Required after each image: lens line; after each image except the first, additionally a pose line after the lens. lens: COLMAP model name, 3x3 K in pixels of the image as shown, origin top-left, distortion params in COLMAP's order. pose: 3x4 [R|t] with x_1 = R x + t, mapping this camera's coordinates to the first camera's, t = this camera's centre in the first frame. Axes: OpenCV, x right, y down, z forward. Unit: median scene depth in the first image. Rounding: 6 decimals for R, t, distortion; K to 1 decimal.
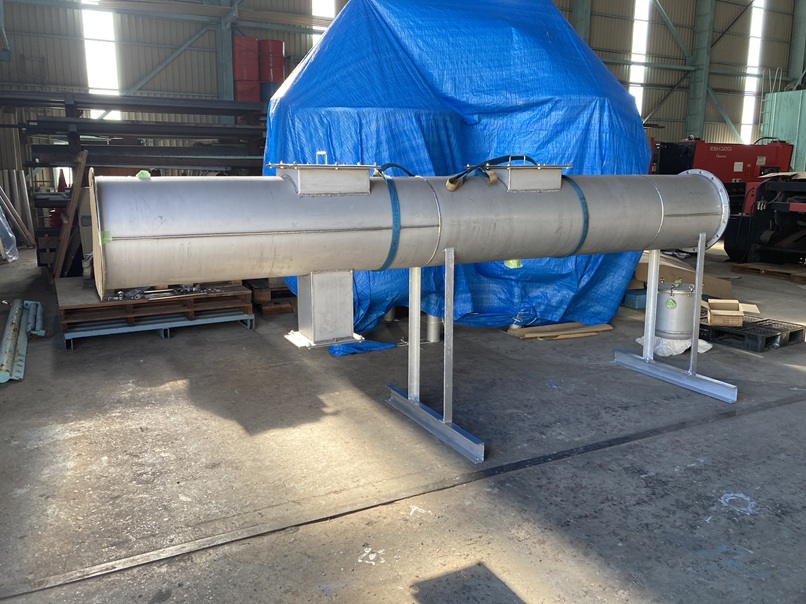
lens RADIAL K [[663.8, 0, 402.6], [0, 663.8, 296.3], [0, 0, 1]] dist [0.016131, -0.006682]
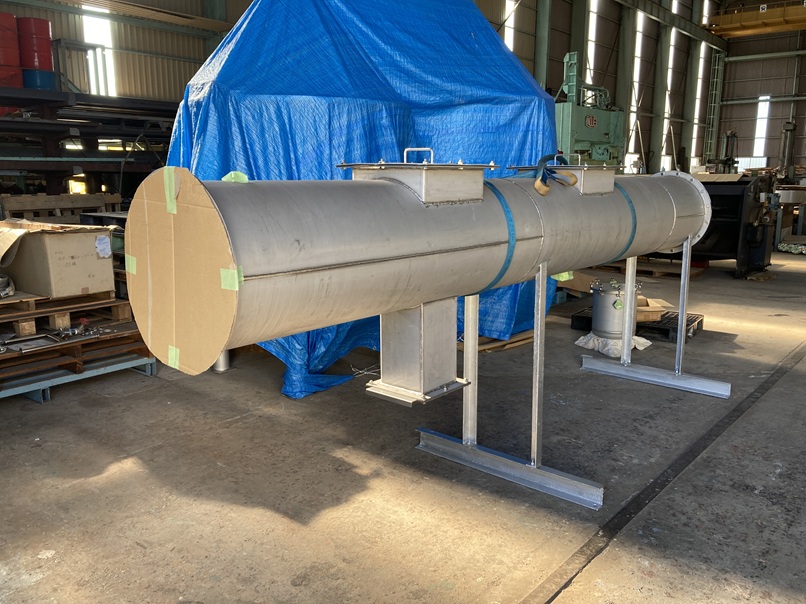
lens RADIAL K [[663.8, 0, 404.1], [0, 663.8, 299.1], [0, 0, 1]] dist [0.016131, -0.006682]
pose [[0.928681, -0.071372, 0.363947, -0.293166], [0.072573, 0.997309, 0.010395, -0.034543], [-0.363710, 0.016760, 0.931362, 0.196980]]
